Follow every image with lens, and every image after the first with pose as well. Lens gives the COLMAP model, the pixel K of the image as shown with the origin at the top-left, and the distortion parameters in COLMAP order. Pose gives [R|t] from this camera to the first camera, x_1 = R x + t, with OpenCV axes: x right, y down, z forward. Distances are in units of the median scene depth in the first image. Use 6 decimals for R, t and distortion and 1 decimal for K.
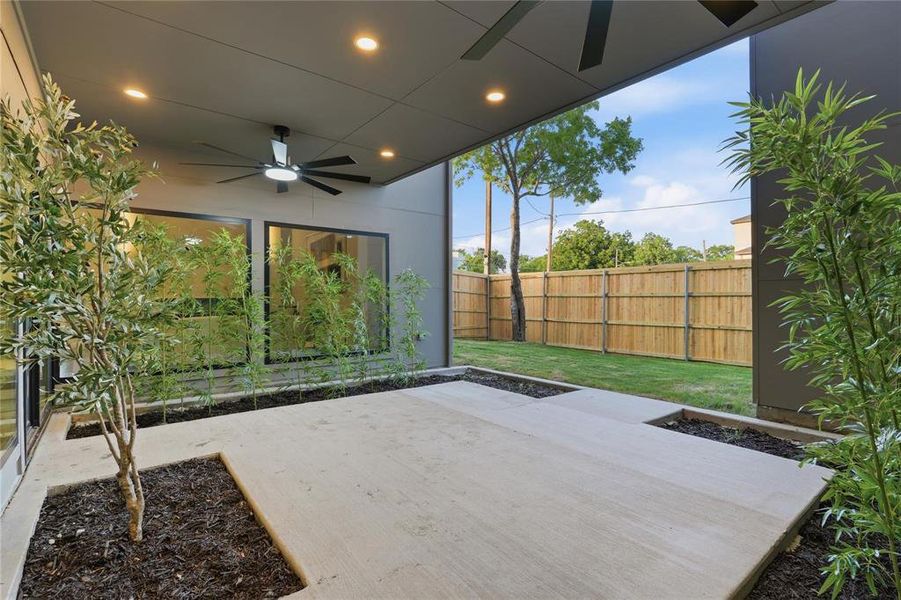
lens RADIAL K [[415.6, 0, 450.4], [0, 415.6, 300.7], [0, 0, 1]] dist [-0.001054, -0.001462]
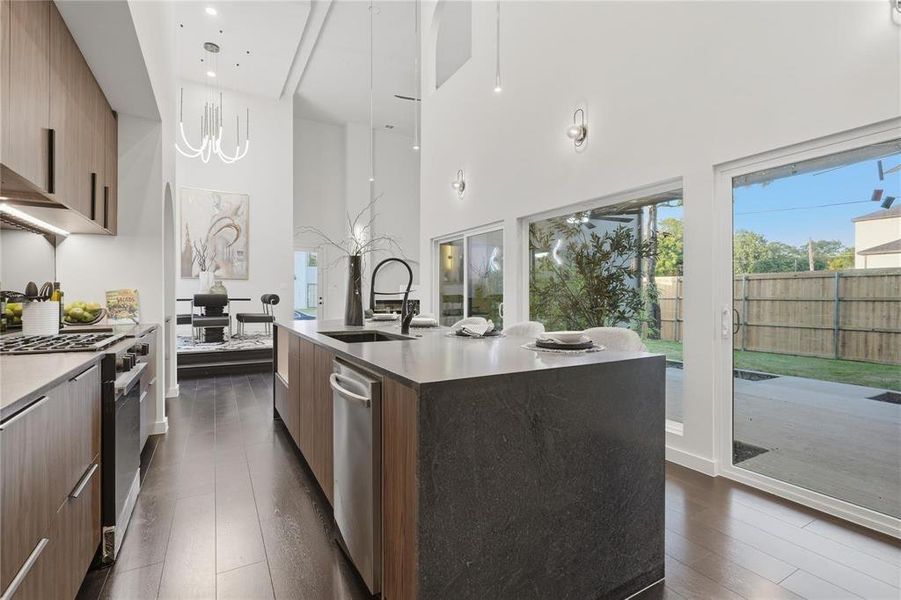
lens RADIAL K [[415.6, 0, 435.6], [0, 415.6, 298.6], [0, 0, 1]] dist [-0.001054, -0.001462]
pose [[0.987859, 0.007204, -0.155188, -0.292564], [-0.006792, 0.999972, 0.003188, -0.011623], [0.155207, -0.002095, 0.987880, -0.227101]]
